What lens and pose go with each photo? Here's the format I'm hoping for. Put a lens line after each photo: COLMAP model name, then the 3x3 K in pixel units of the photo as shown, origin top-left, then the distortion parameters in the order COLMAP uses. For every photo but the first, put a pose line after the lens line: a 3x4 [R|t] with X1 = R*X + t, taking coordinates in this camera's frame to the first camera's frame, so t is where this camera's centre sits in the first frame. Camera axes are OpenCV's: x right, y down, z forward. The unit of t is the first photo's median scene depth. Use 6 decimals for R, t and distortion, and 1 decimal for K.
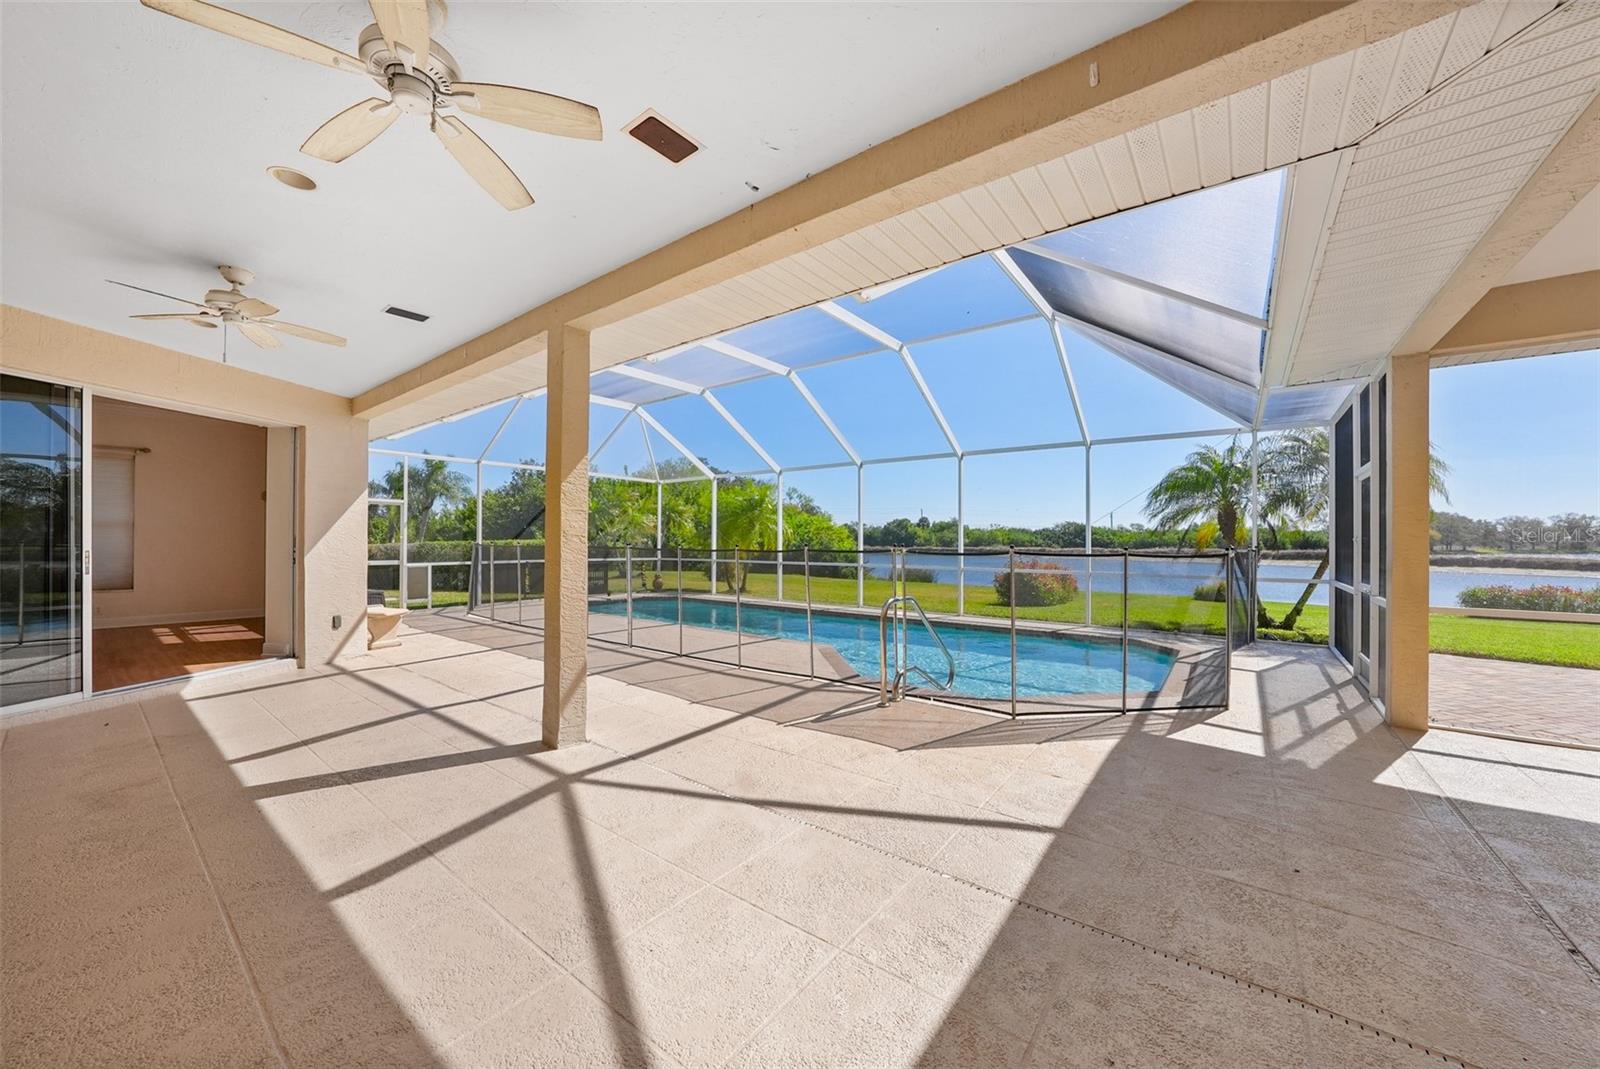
lens RADIAL K [[566.8, 0, 805.6], [0, 566.8, 535.3], [0, 0, 1]] dist [-0.025053, 0.003662]
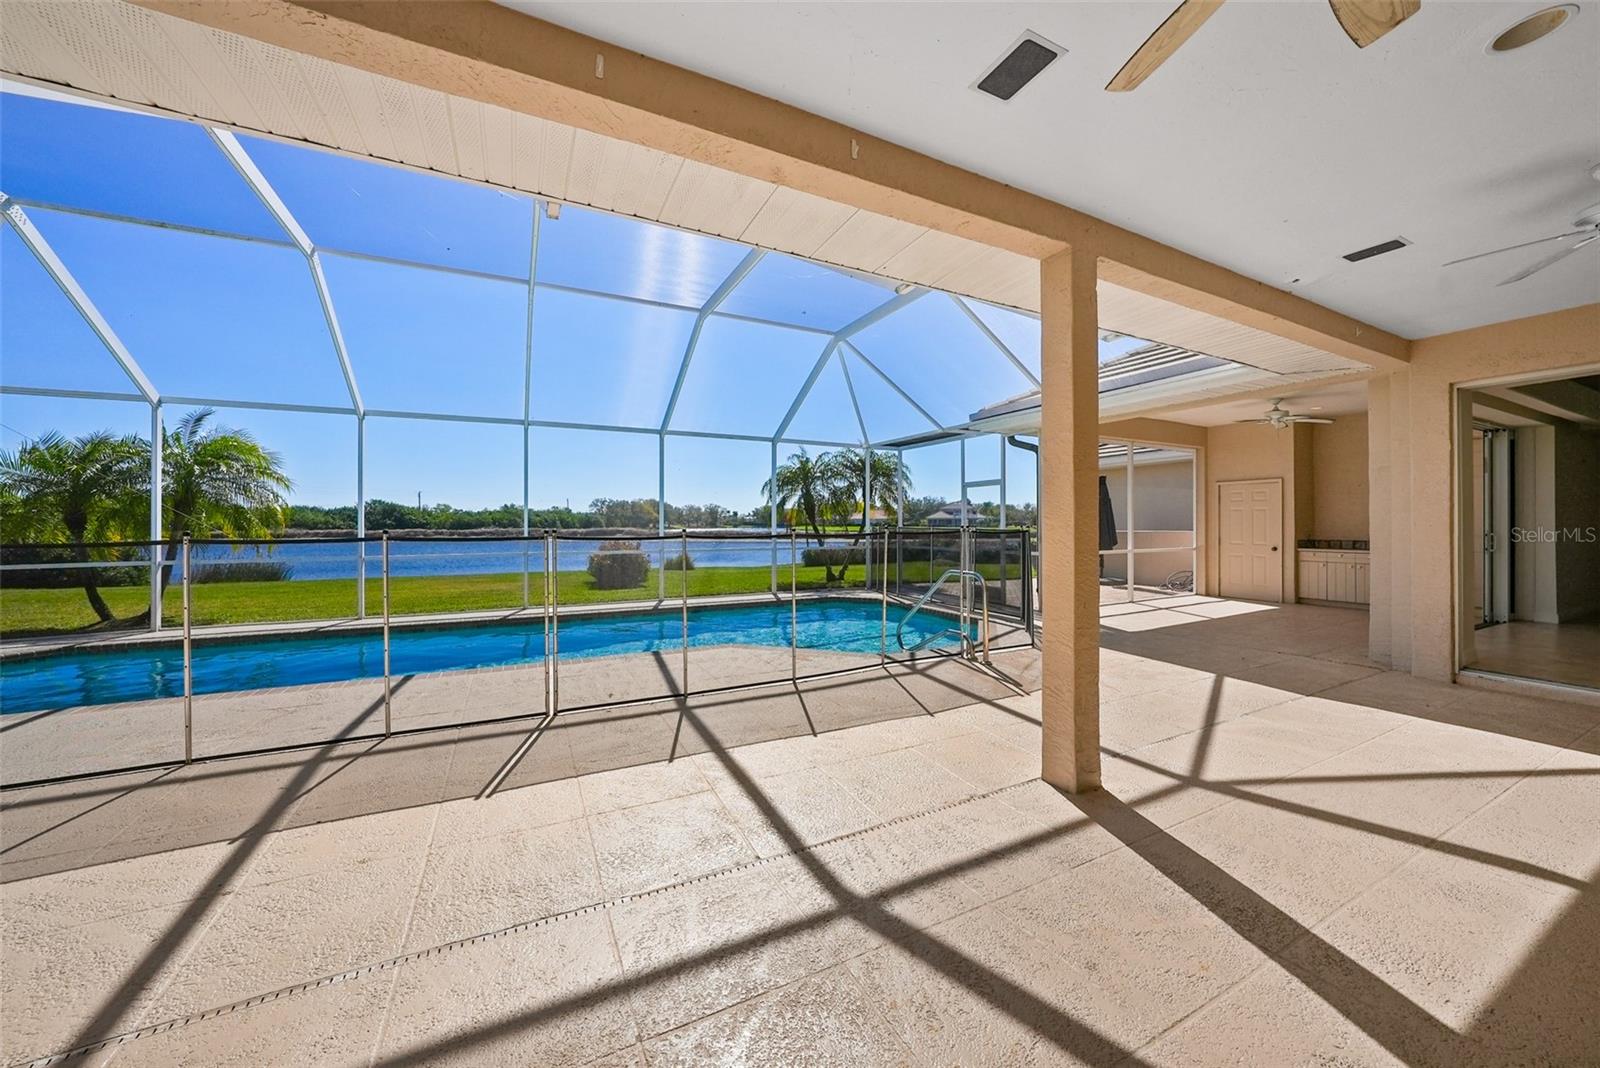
lens RADIAL K [[566.8, 0, 797.2], [0, 566.8, 525.8], [0, 0, 1]] dist [-0.025053, 0.003662]
pose [[0.455984, -0.011643, 0.889912, -0.932864], [-0.003281, 0.999886, 0.014763, 0.002073], [-0.889982, -0.009651, 0.455894, 0.715221]]
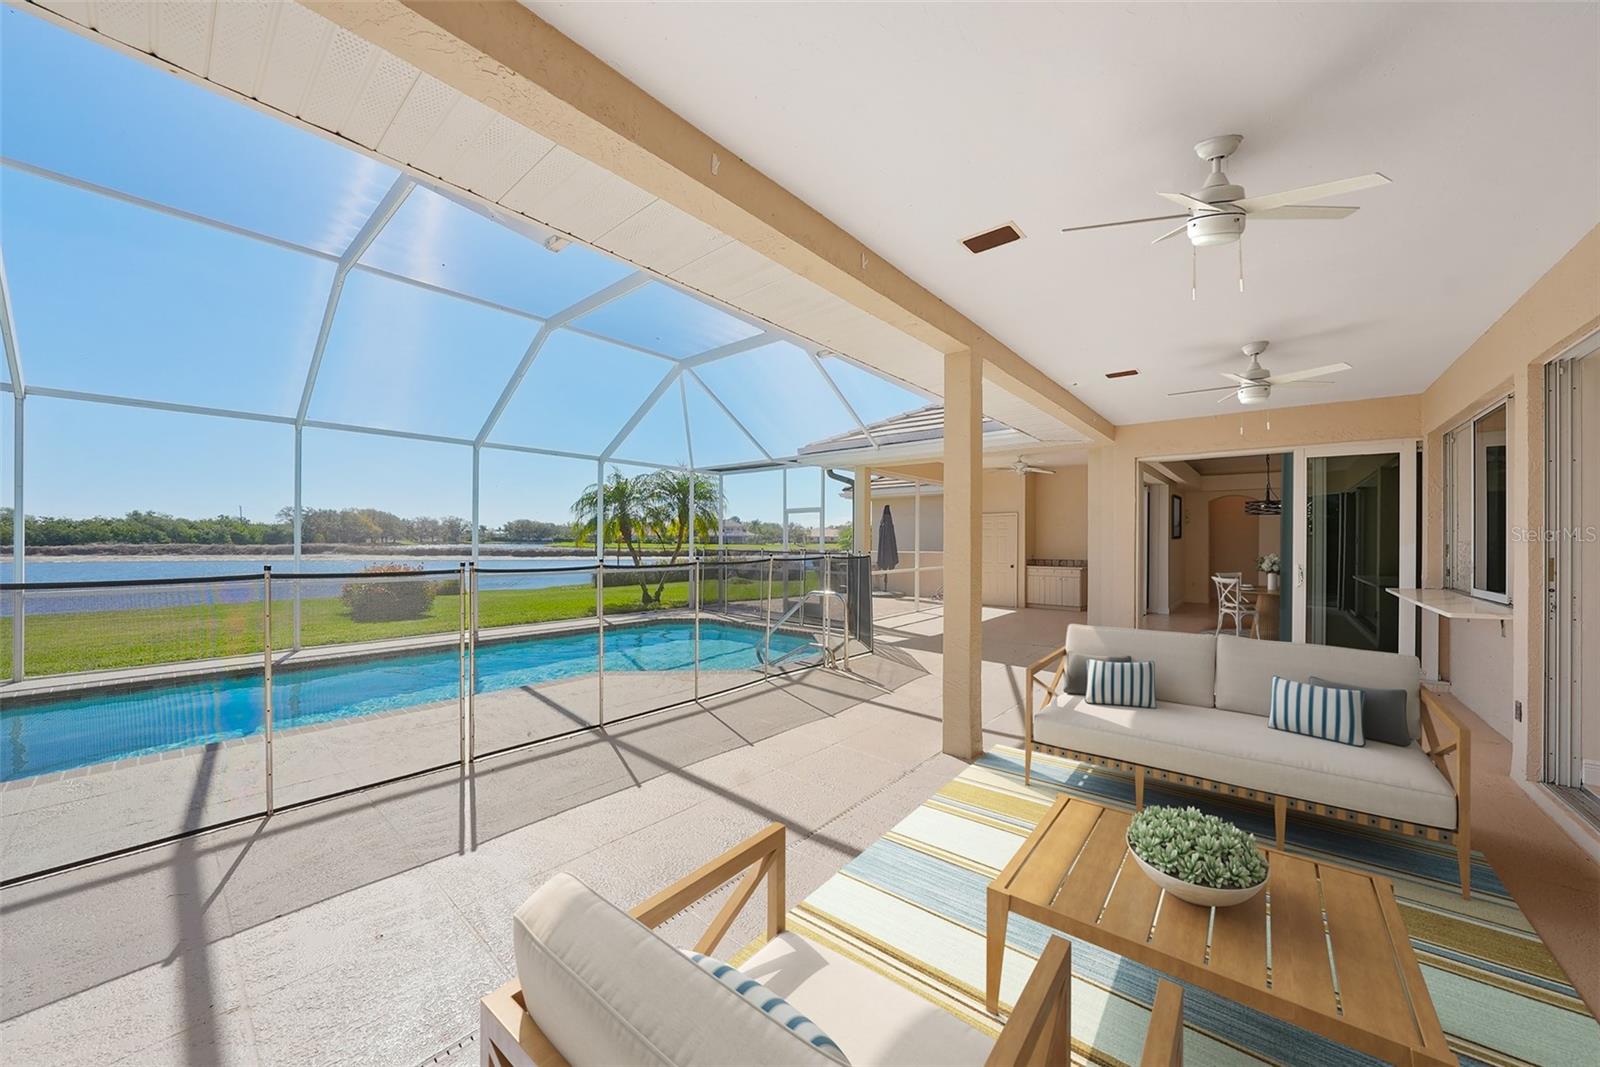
lens RADIAL K [[566.8, 0, 800.6], [0, 566.8, 542.2], [0, 0, 1]] dist [-0.025053, 0.003662]
pose [[0.069601, -0.009054, 0.997534, -1.067964], [-0.013660, 0.999856, 0.010028, -0.015994], [-0.997481, -0.014324, 0.069467, 0.889190]]
